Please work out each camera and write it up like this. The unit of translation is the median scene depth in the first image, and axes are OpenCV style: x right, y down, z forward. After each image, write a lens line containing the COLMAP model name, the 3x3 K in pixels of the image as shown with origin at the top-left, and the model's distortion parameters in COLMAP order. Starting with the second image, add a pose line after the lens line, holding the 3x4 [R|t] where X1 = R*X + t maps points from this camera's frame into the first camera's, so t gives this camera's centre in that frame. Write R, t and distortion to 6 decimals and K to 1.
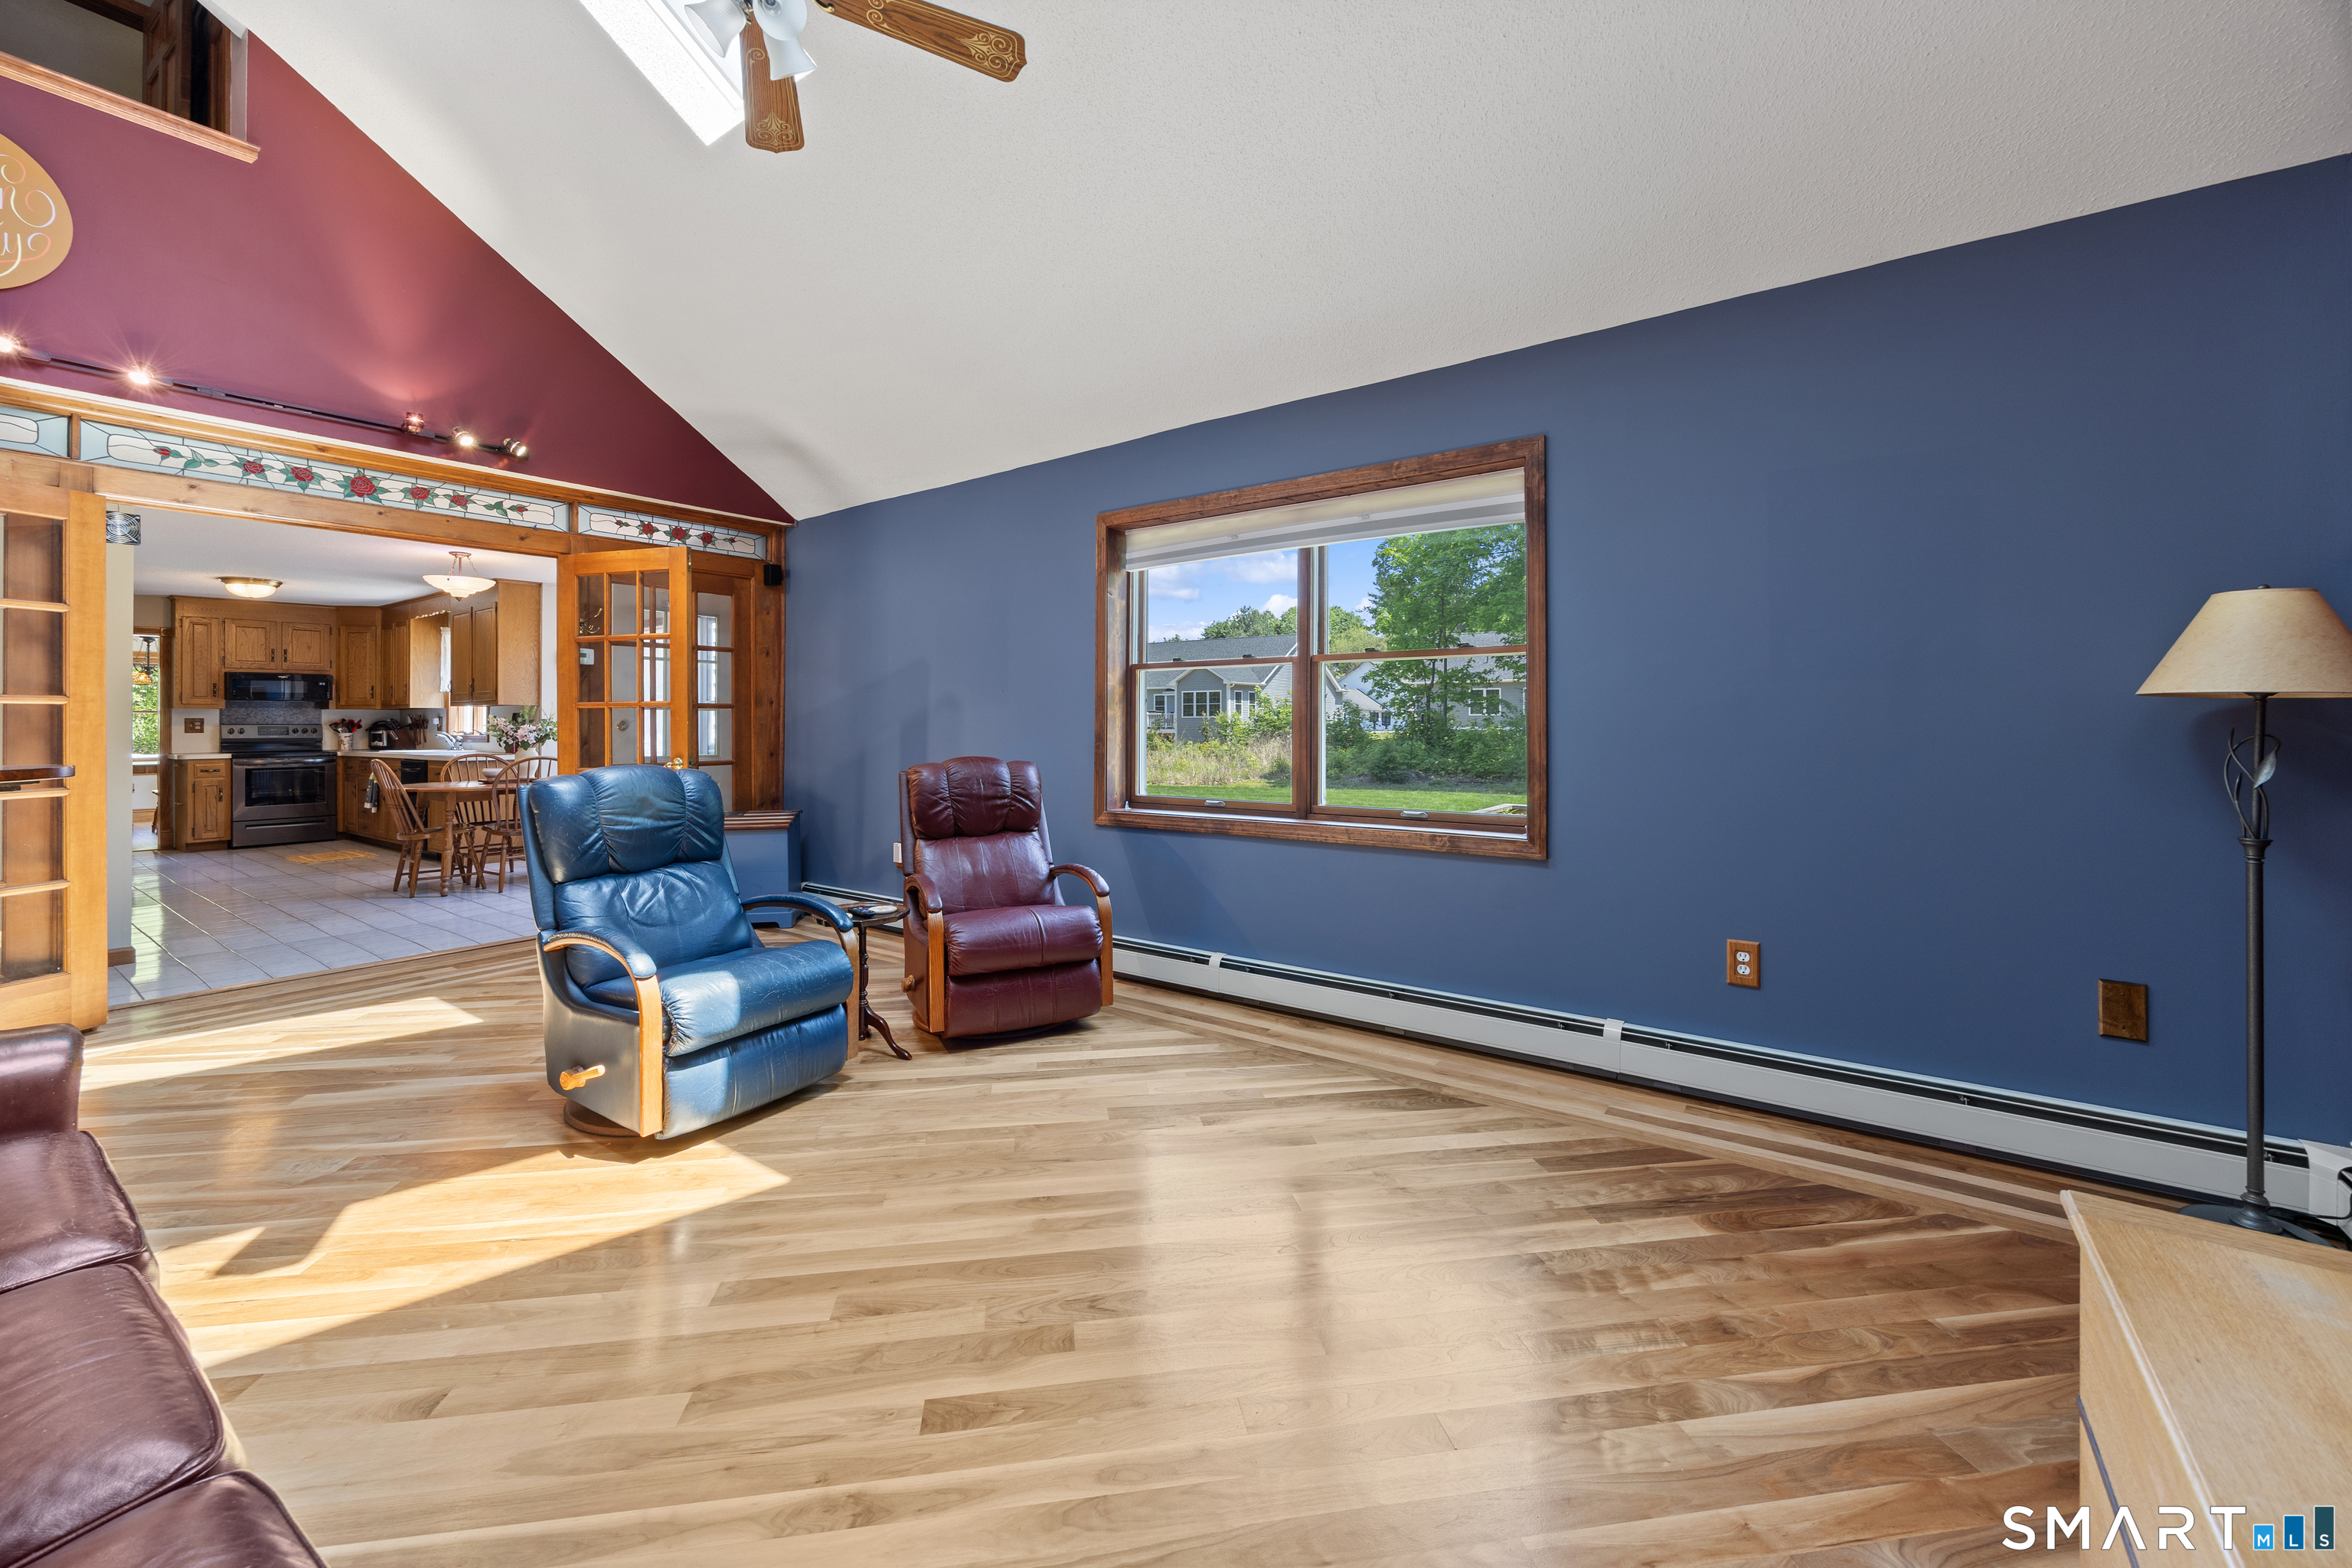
lens RADIAL K [[932.2, 0, 1158.4], [0, 932.2, 712.4], [0, 0, 1]] dist [0.000225, 0.000003]
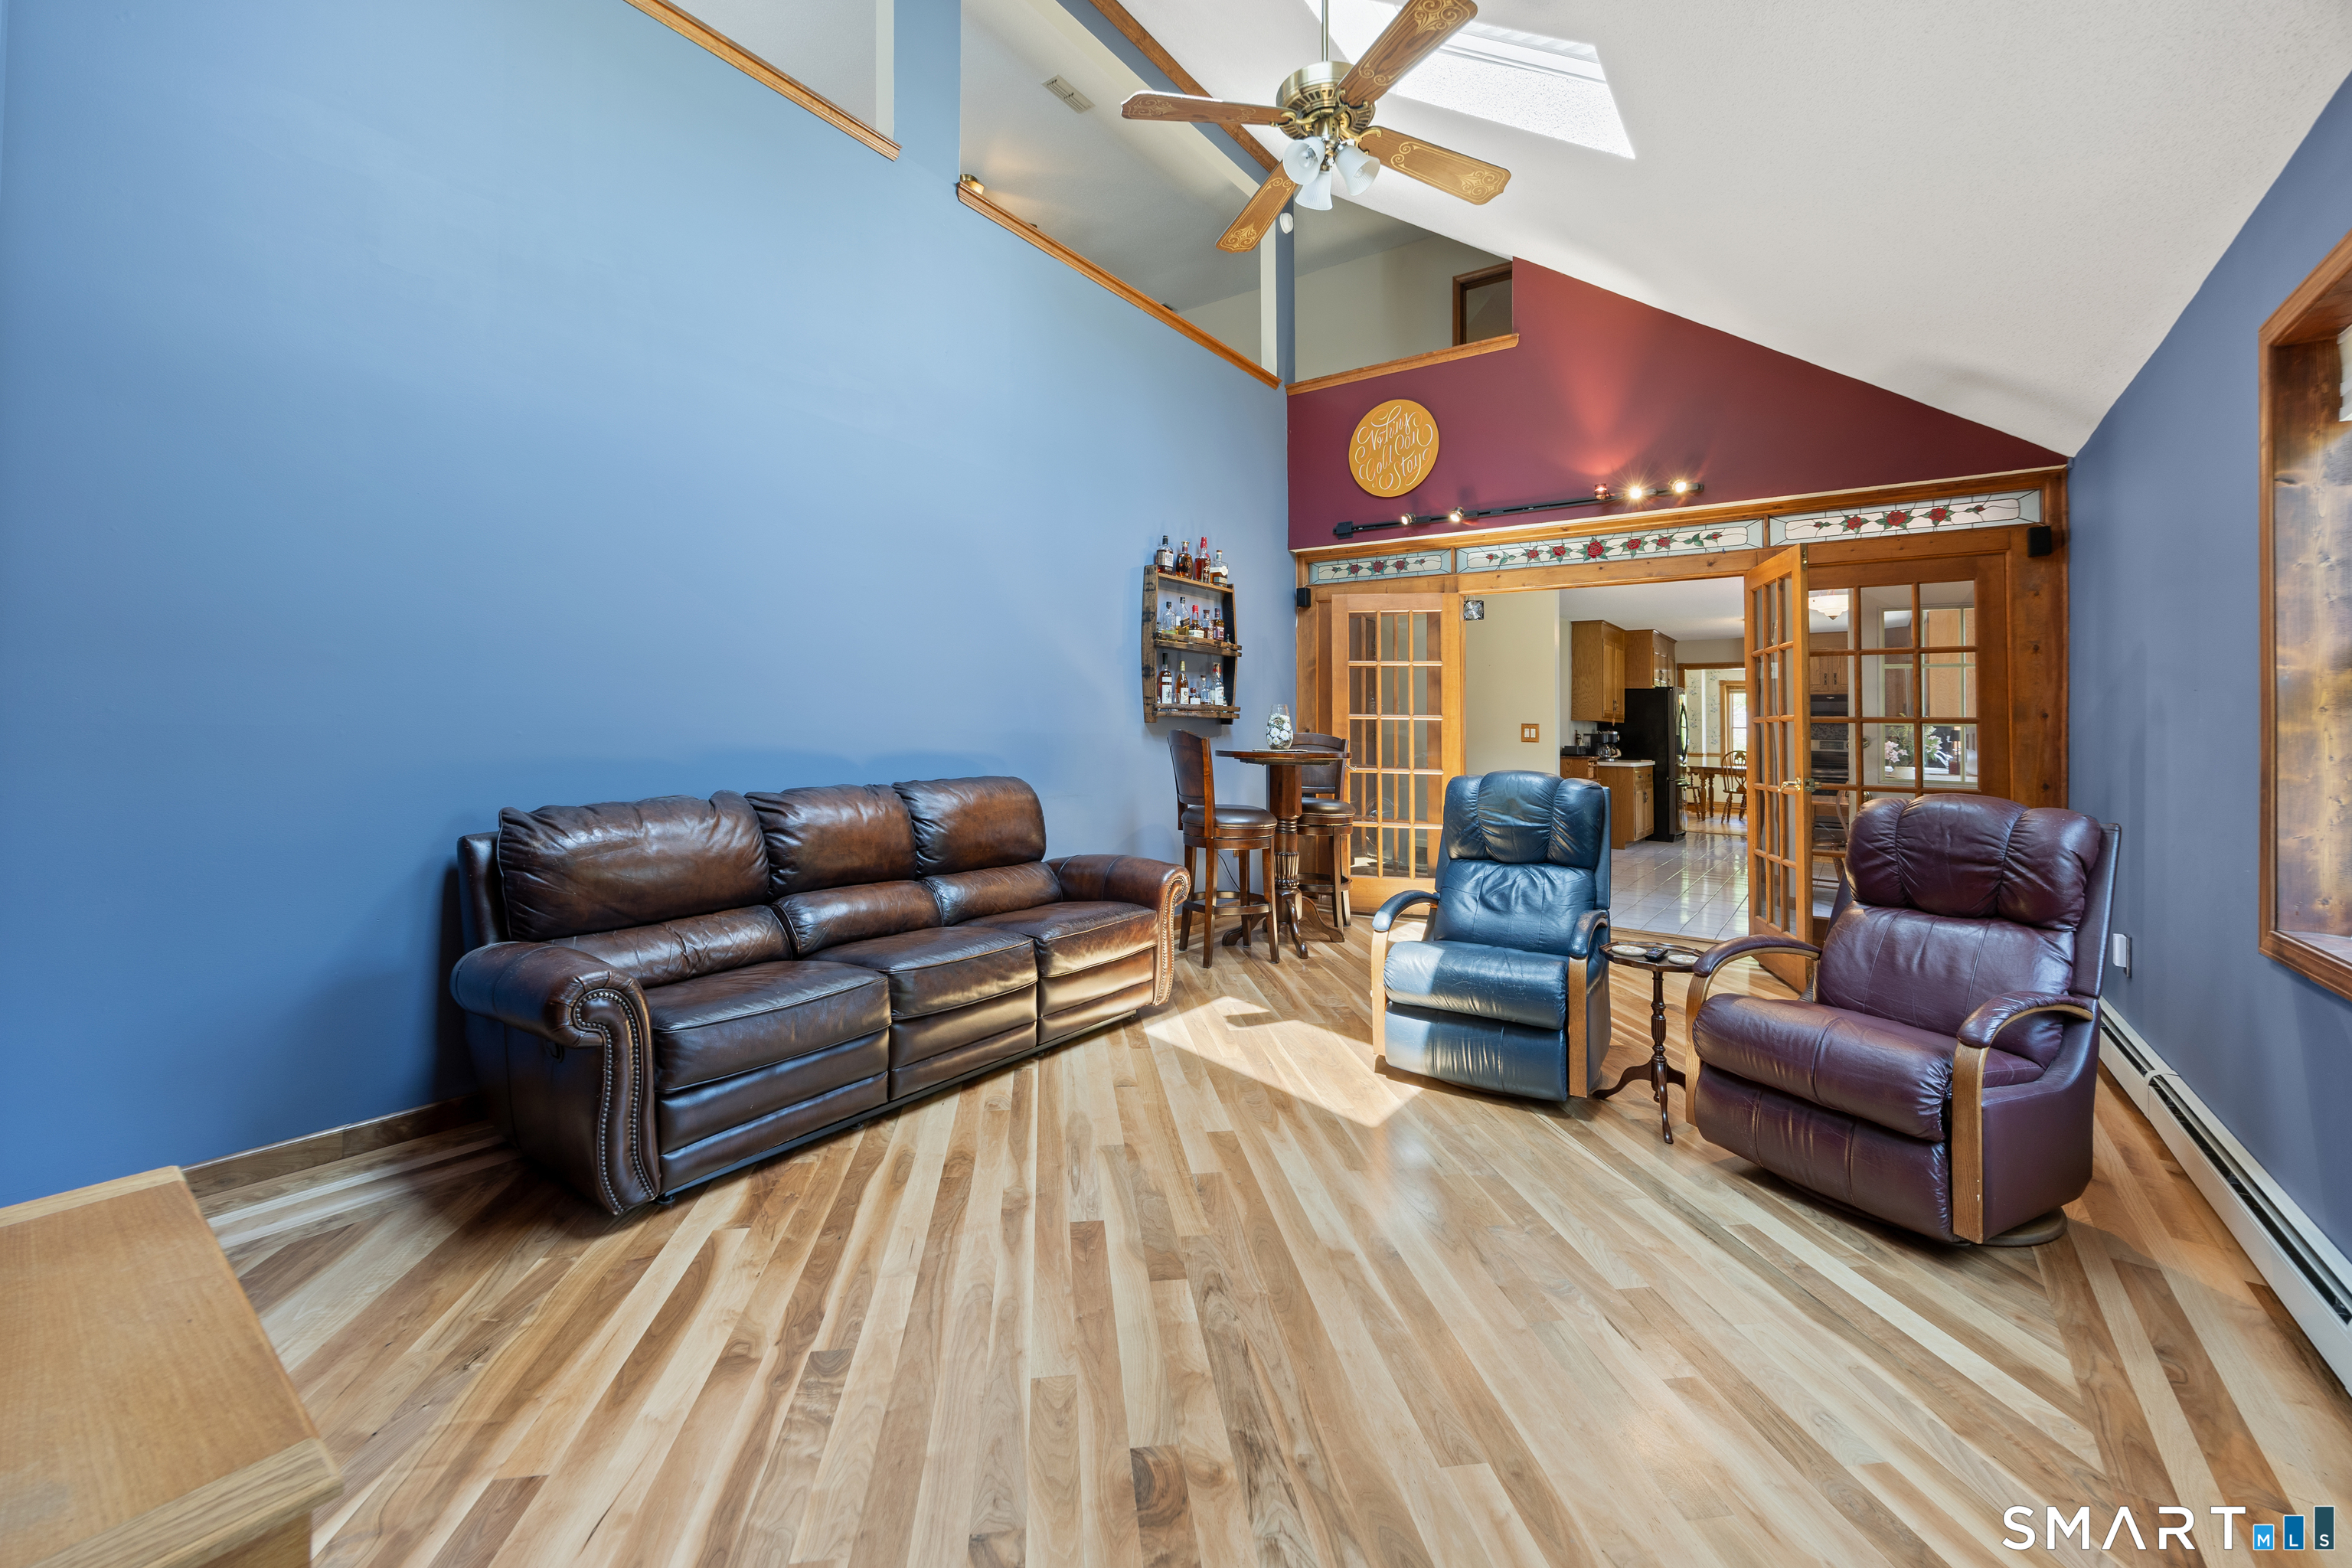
lens RADIAL K [[932.2, 0, 1158.4], [0, 932.2, 712.4], [0, 0, 1]] dist [0.000225, 0.000003]
pose [[-0.014754, -0.013227, -0.999804, 0.417972], [-0.008981, 0.999874, -0.013095, 0.003495], [0.999851, 0.008786, -0.014871, 0.405848]]
